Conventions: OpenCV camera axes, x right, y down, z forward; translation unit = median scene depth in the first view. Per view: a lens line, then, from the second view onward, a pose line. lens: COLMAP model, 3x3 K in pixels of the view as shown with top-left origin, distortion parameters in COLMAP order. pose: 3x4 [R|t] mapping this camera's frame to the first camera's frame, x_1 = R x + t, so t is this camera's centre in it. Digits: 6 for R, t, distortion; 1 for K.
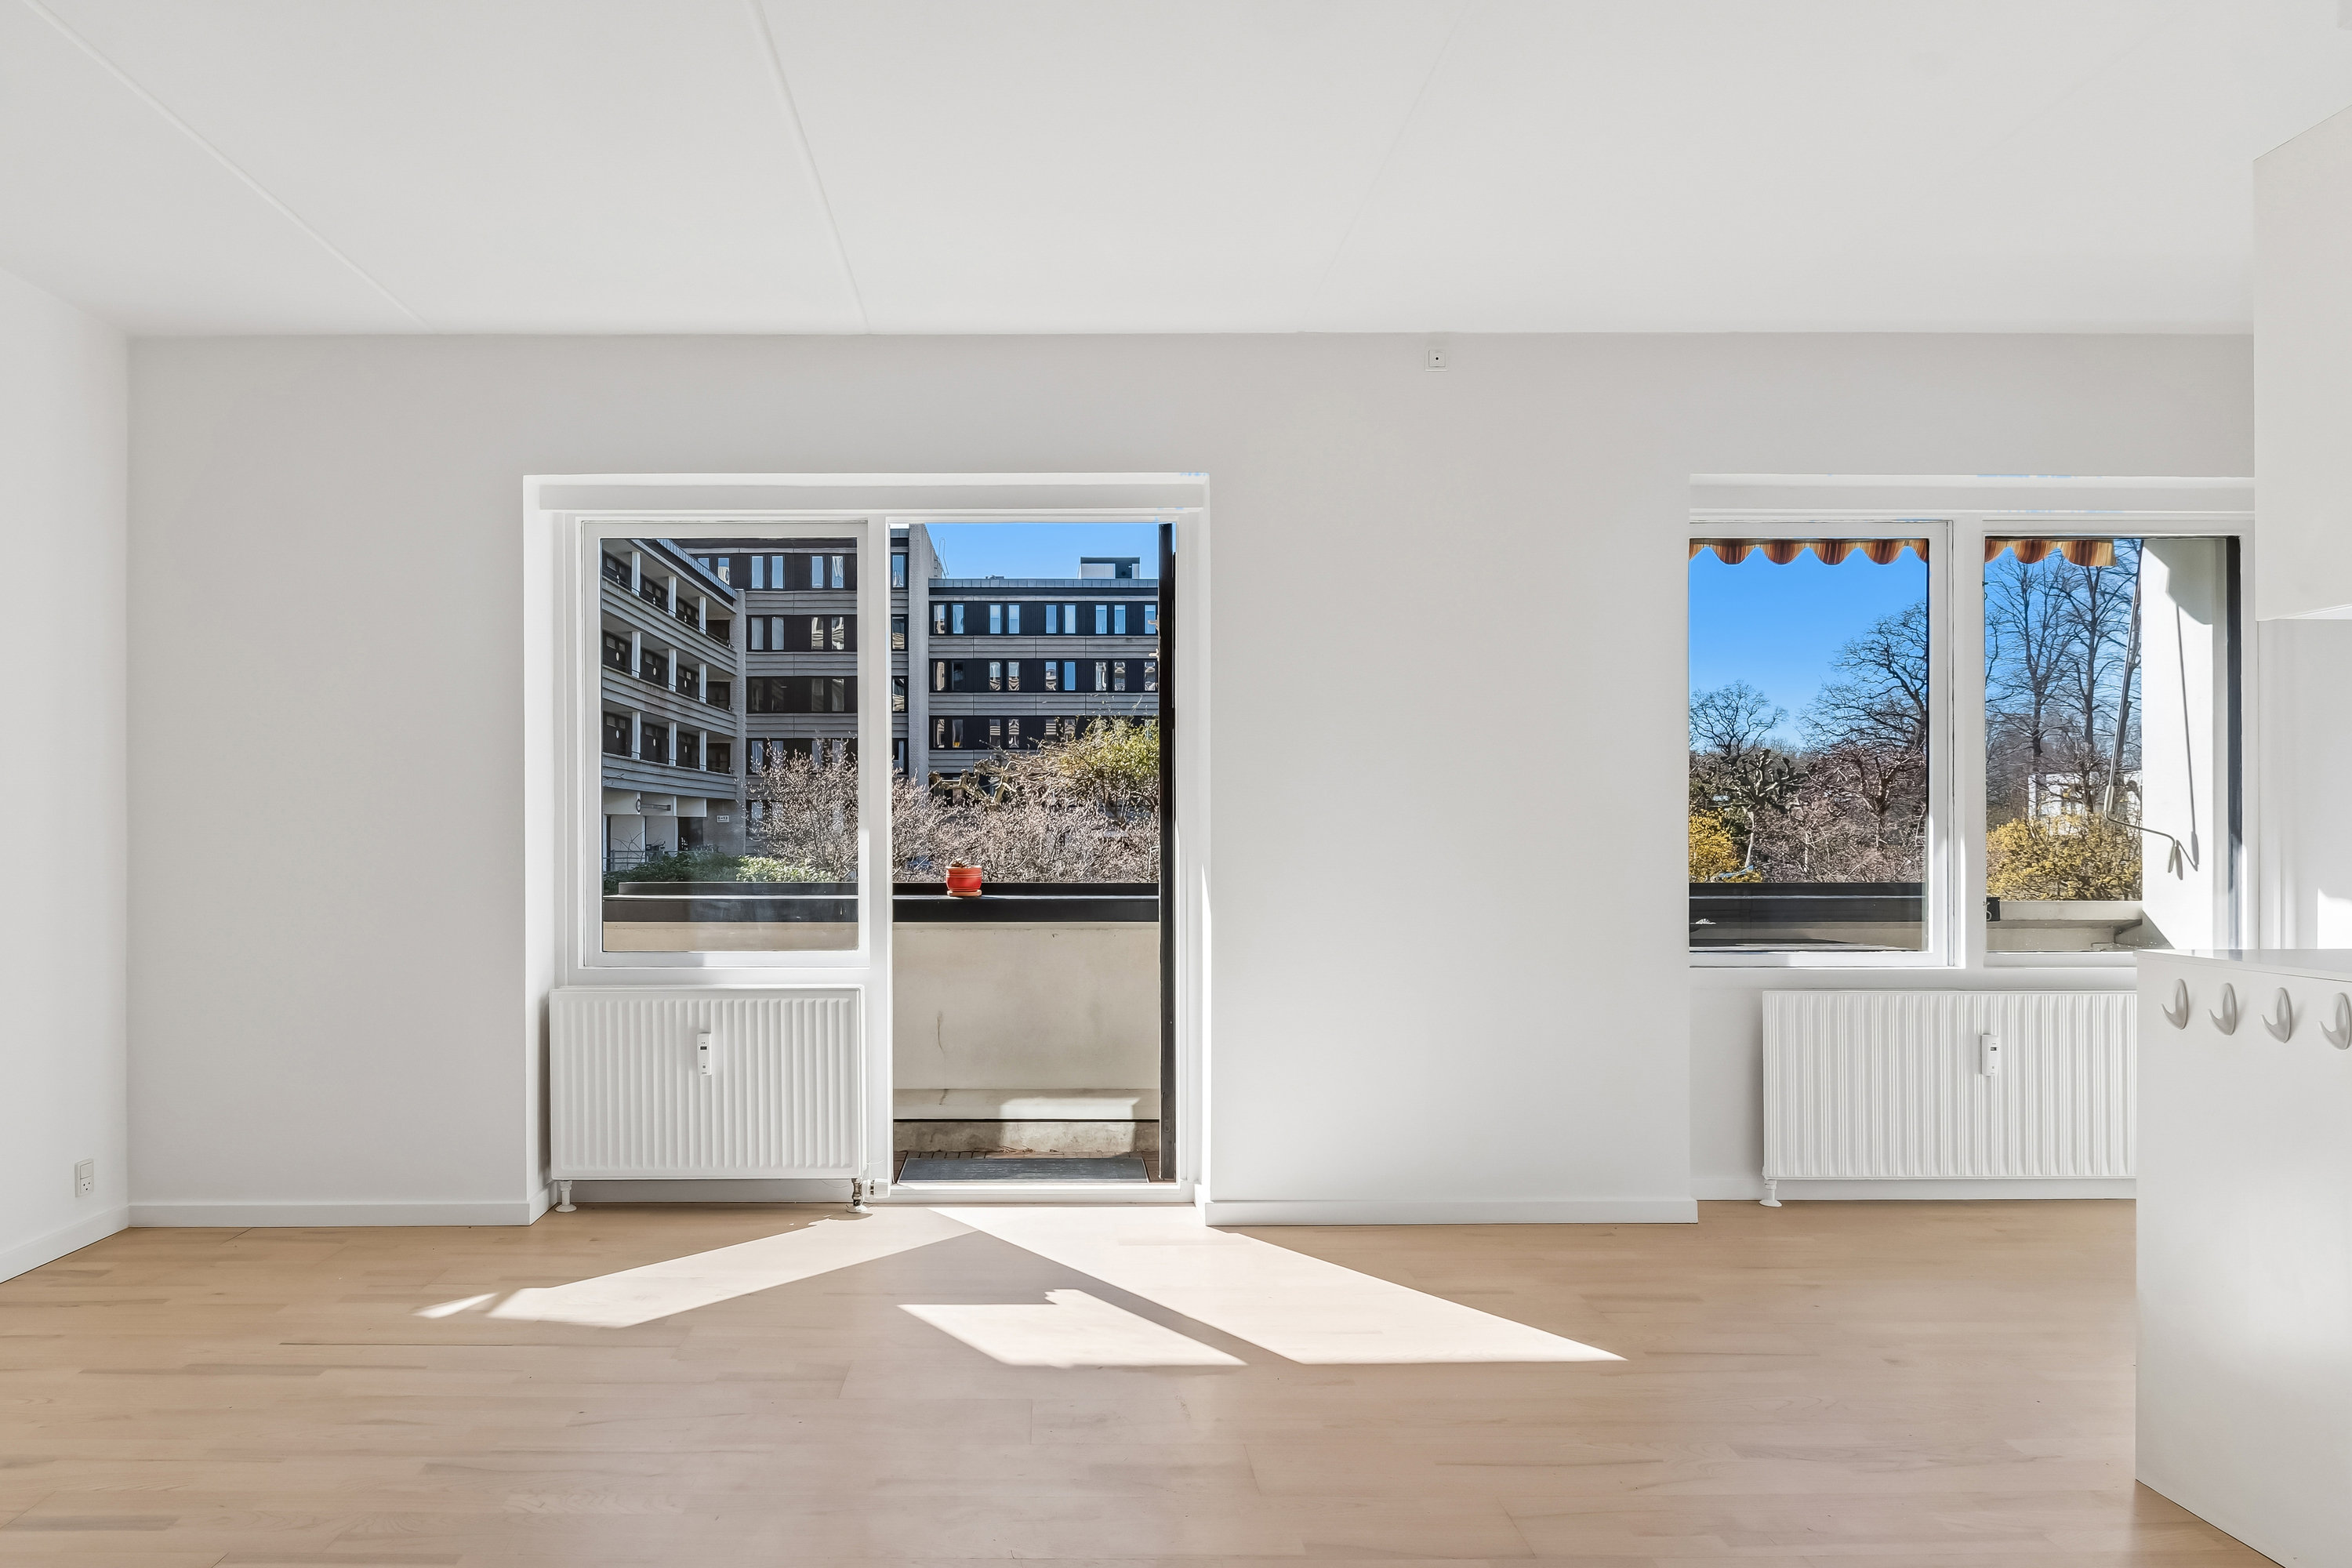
lens RADIAL K [[1462.3, 0, 1046.3], [0, 1462.3, 808.8], [0, 0, 1]] dist [-0.000189, -0.002735]
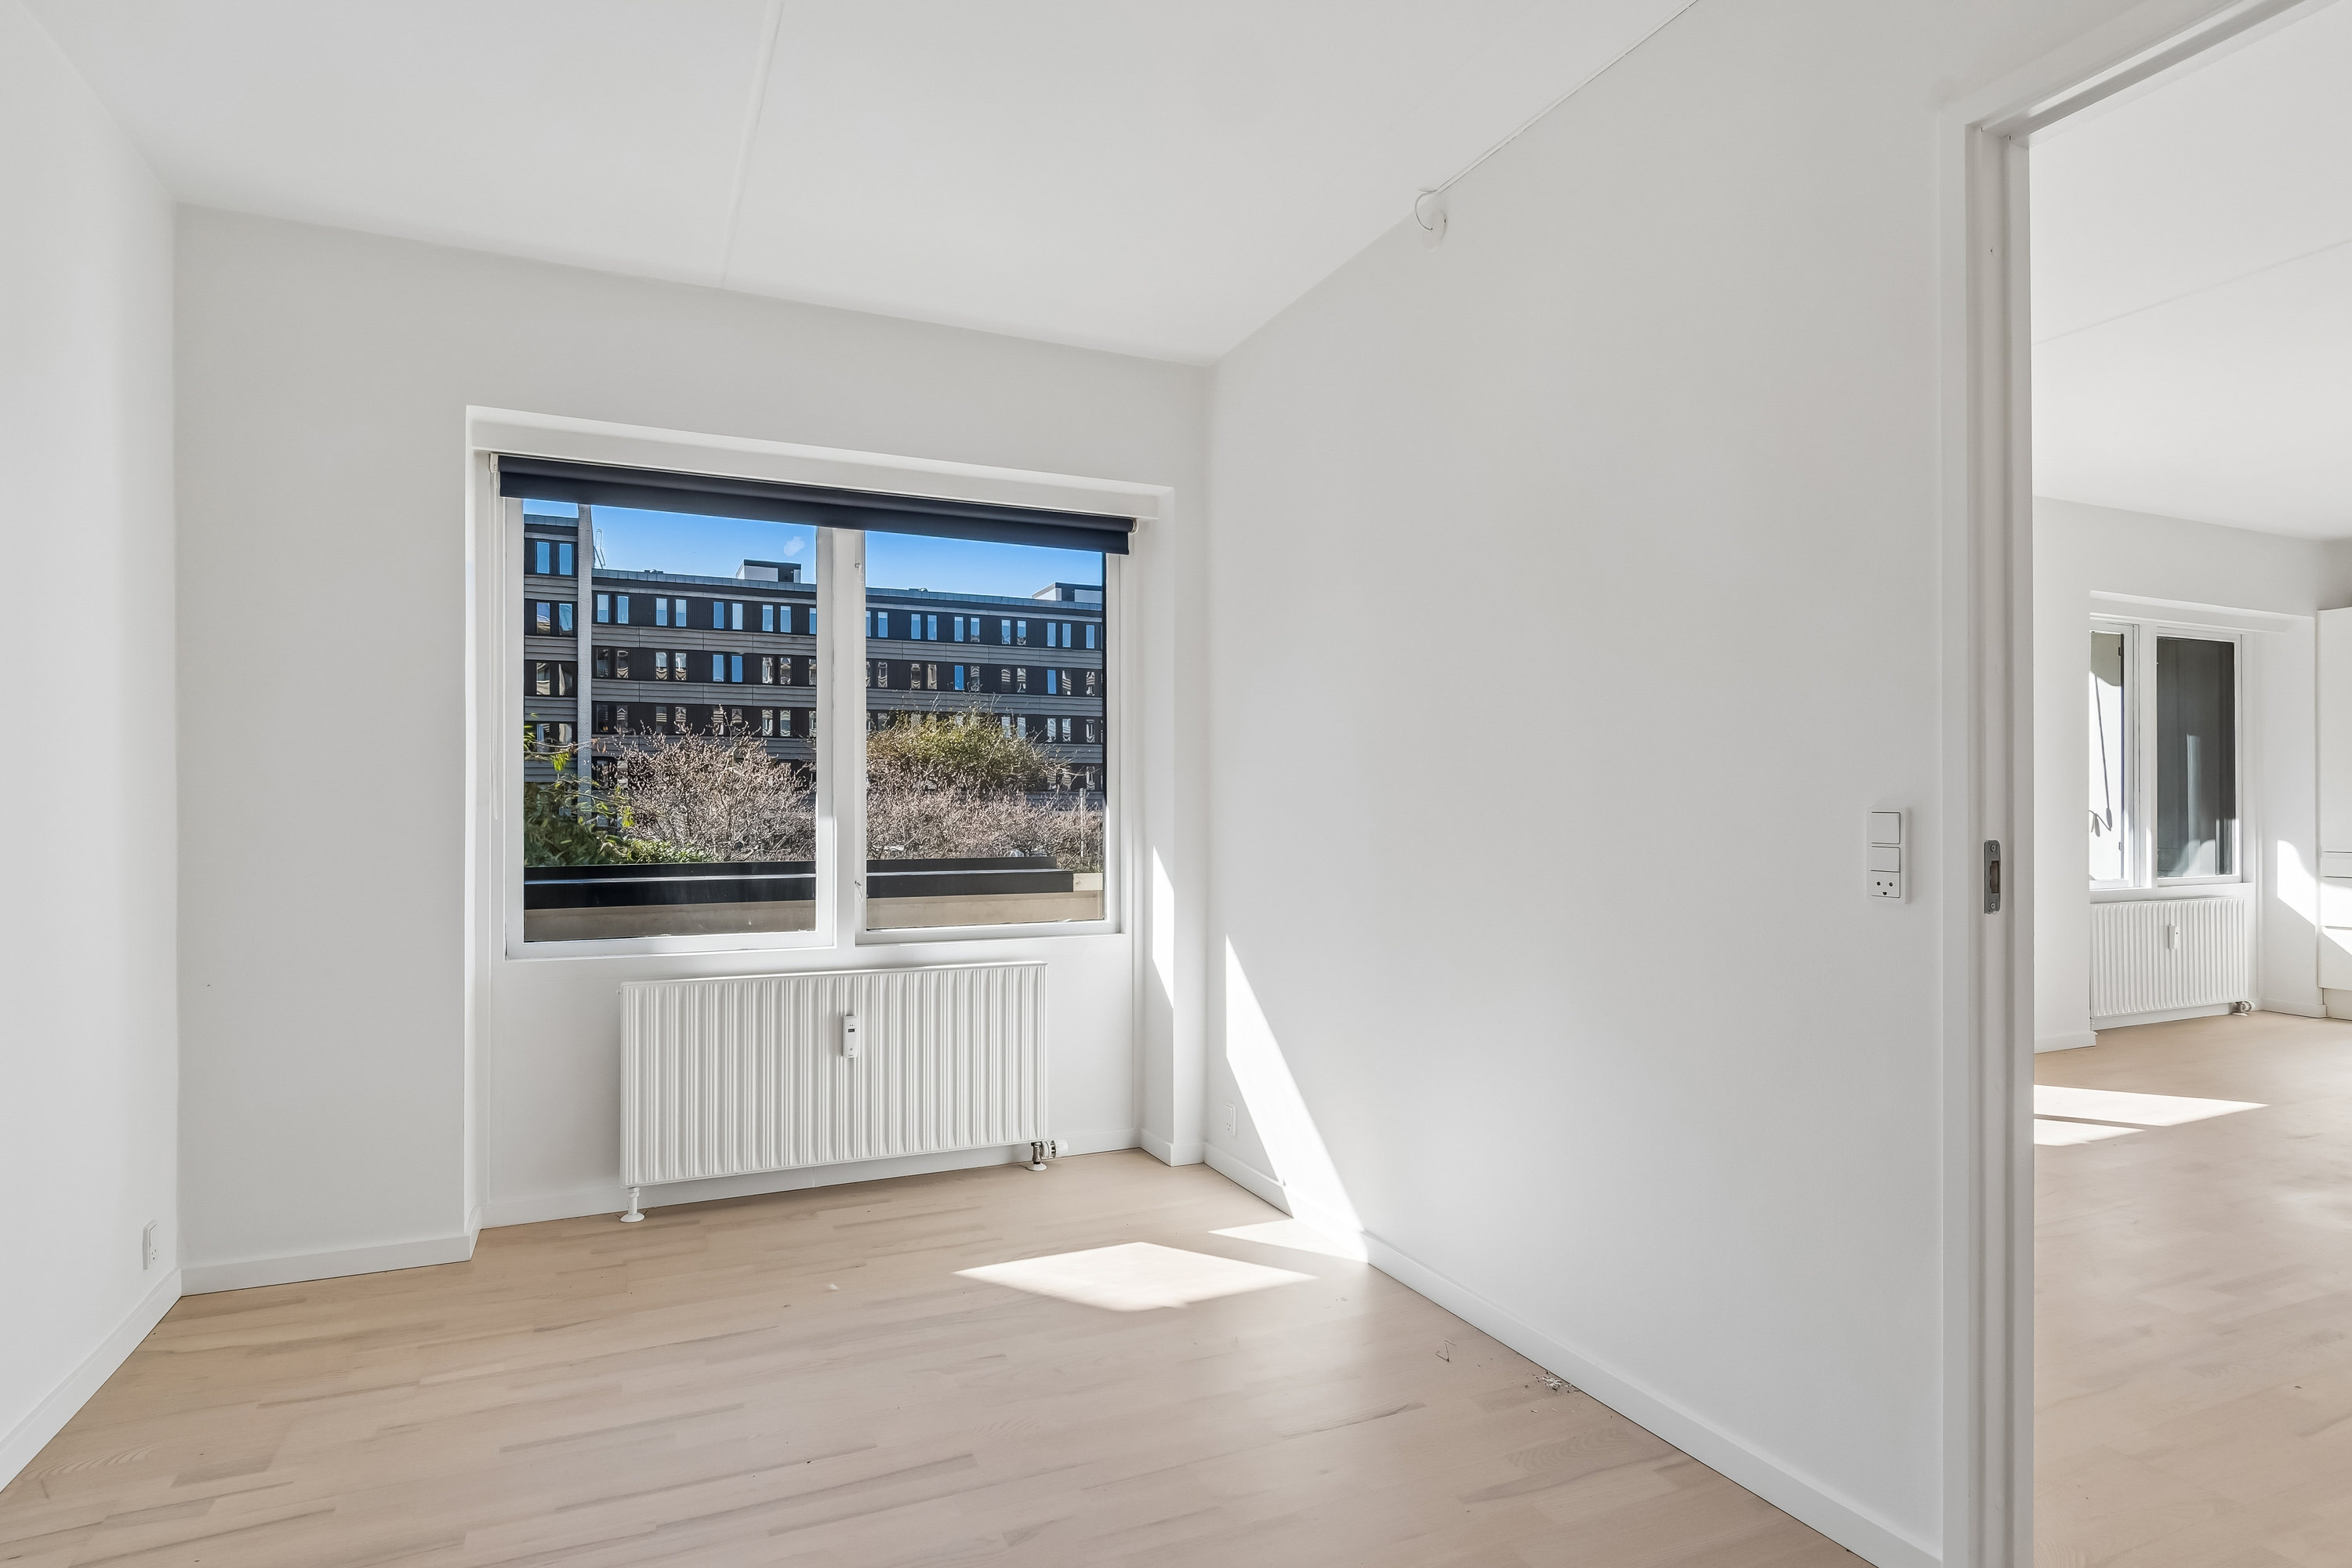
lens RADIAL K [[1271.7, 0, 1172.8], [0, 1271.7, 814.0], [0, 0, 1]] dist [0.004265, 0.000119]
pose [[0.908350, -0.005353, 0.418176, -1.036146], [-0.001836, 0.999857, 0.016786, -0.000862], [-0.418207, -0.016015, 0.908211, 0.118029]]
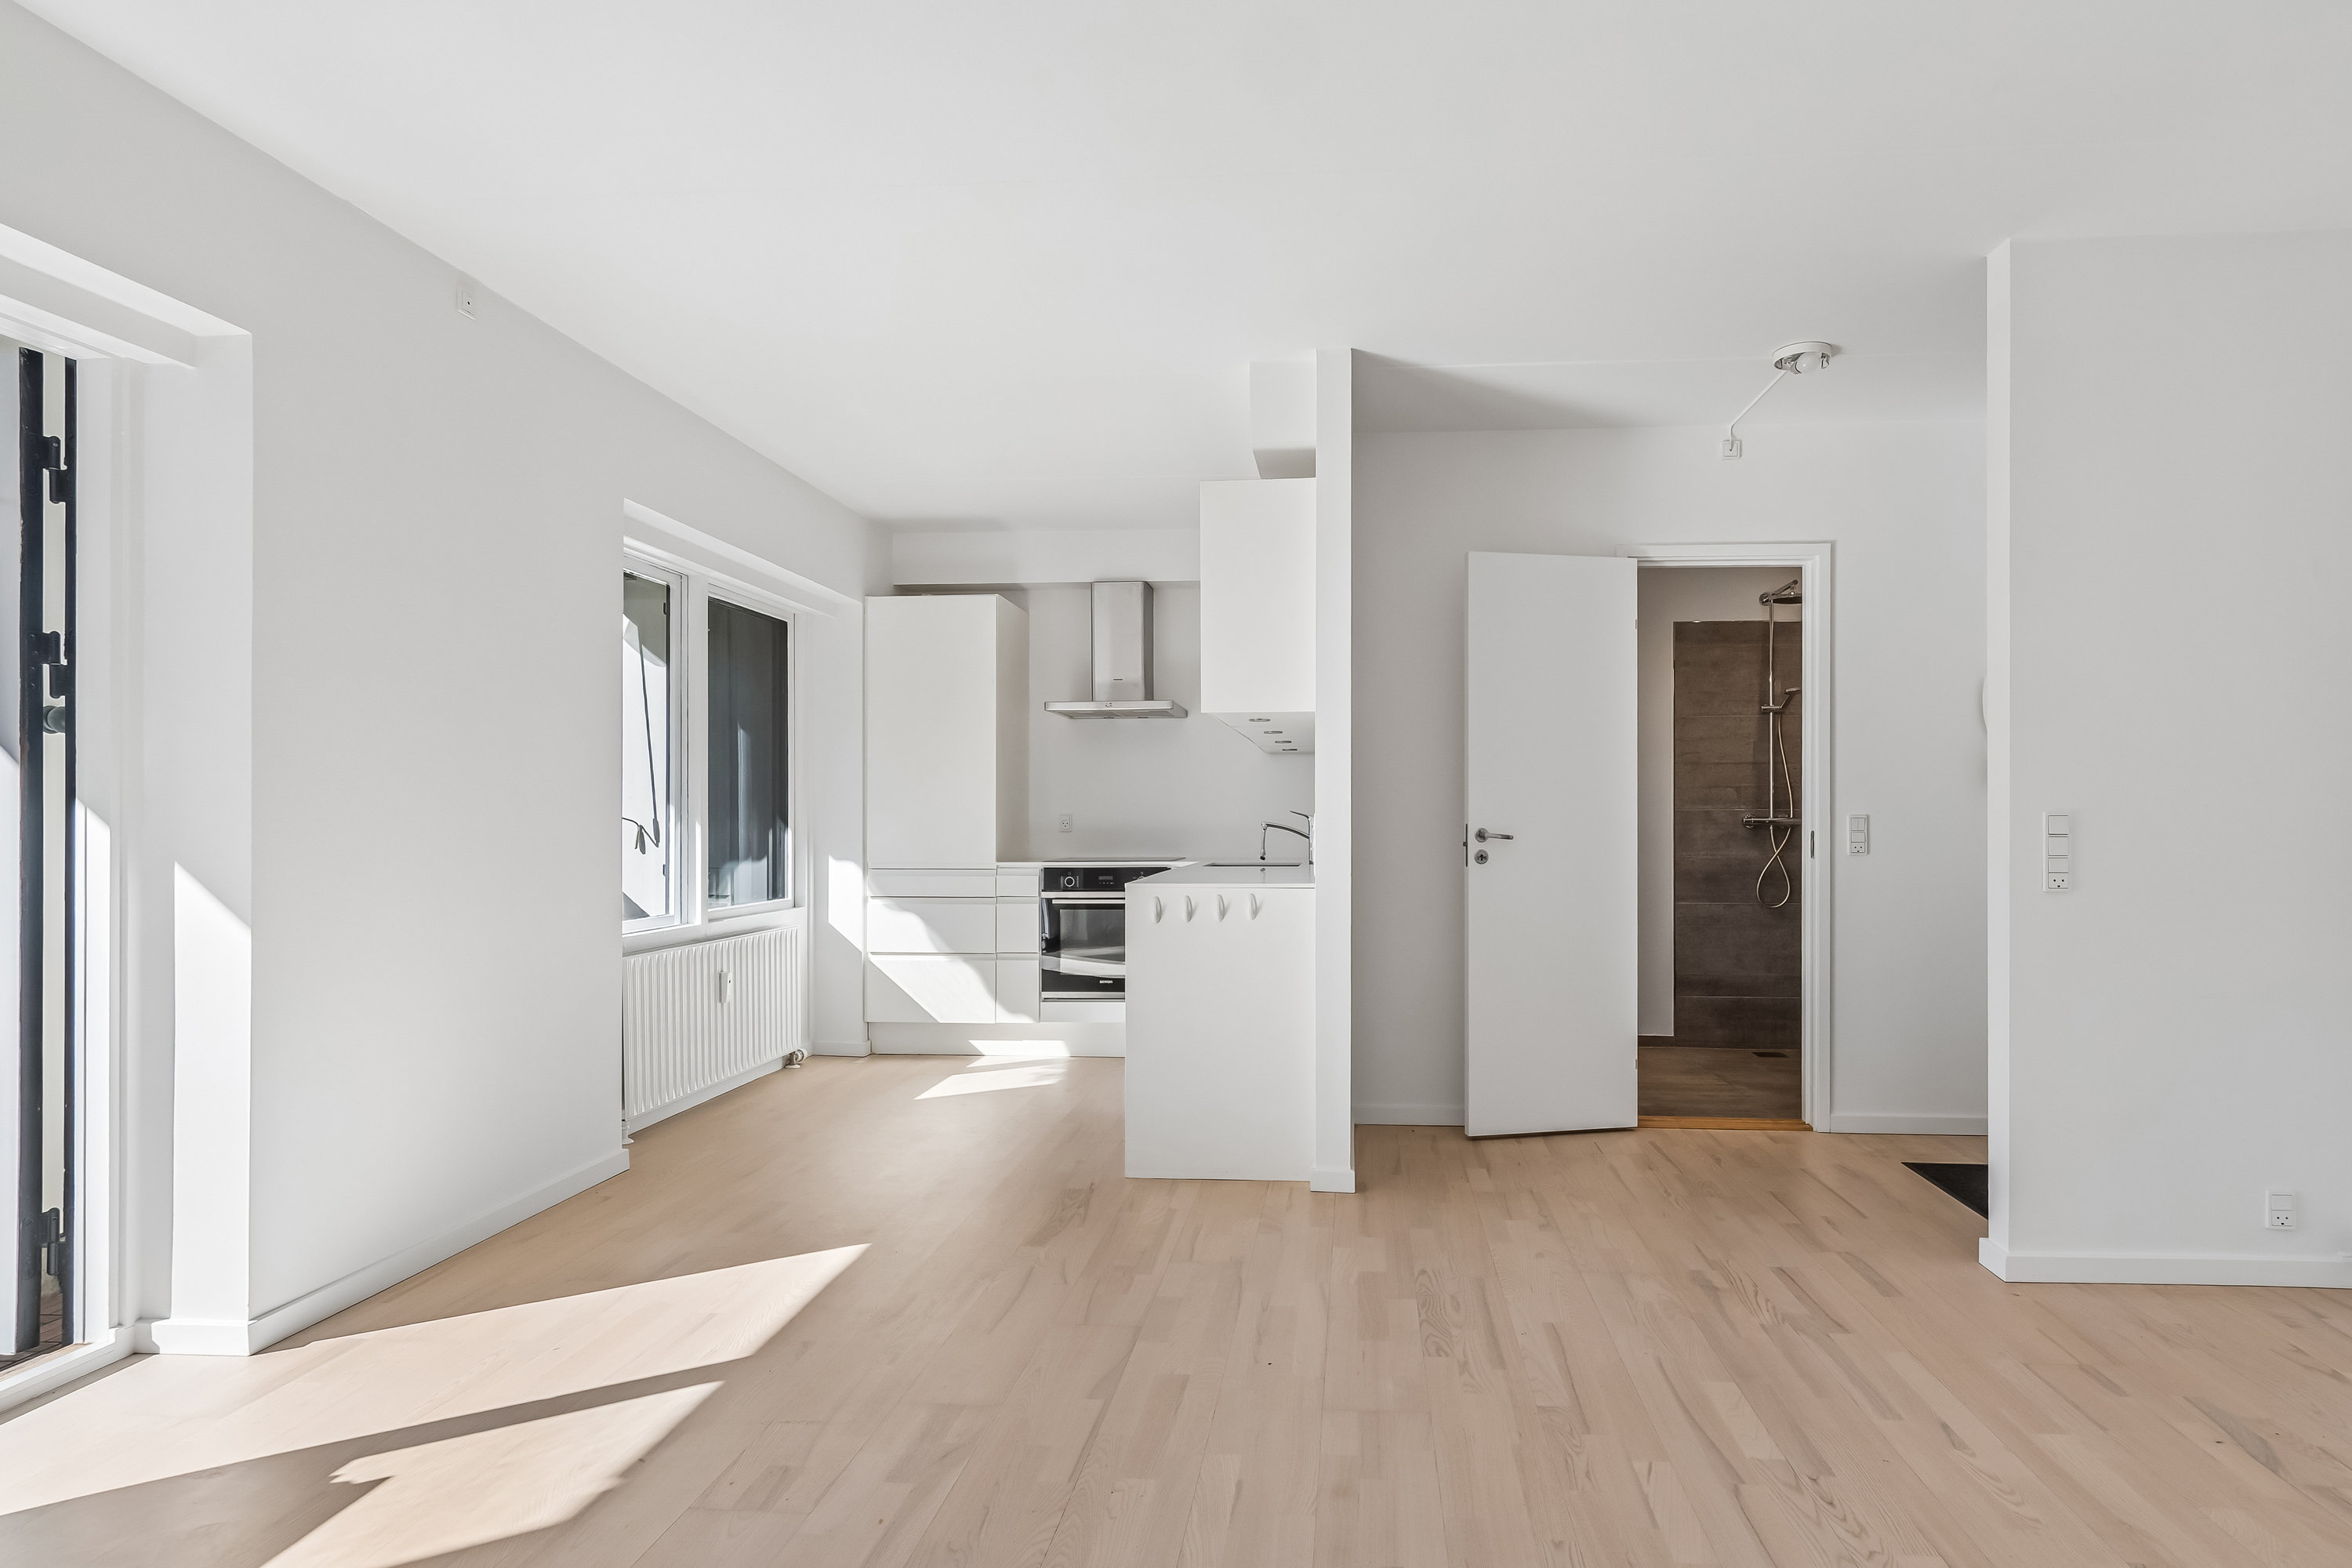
lens RADIAL K [[1271.7, 0, 1286.1], [0, 1271.7, 810.7], [0, 0, 1]] dist [0.004265, 0.000119]
pose [[0.053290, 0.005324, 0.998565, -0.469556], [-0.014855, 0.999879, -0.004538, 0.005756], [-0.998469, -0.014591, 0.053363, 0.417175]]
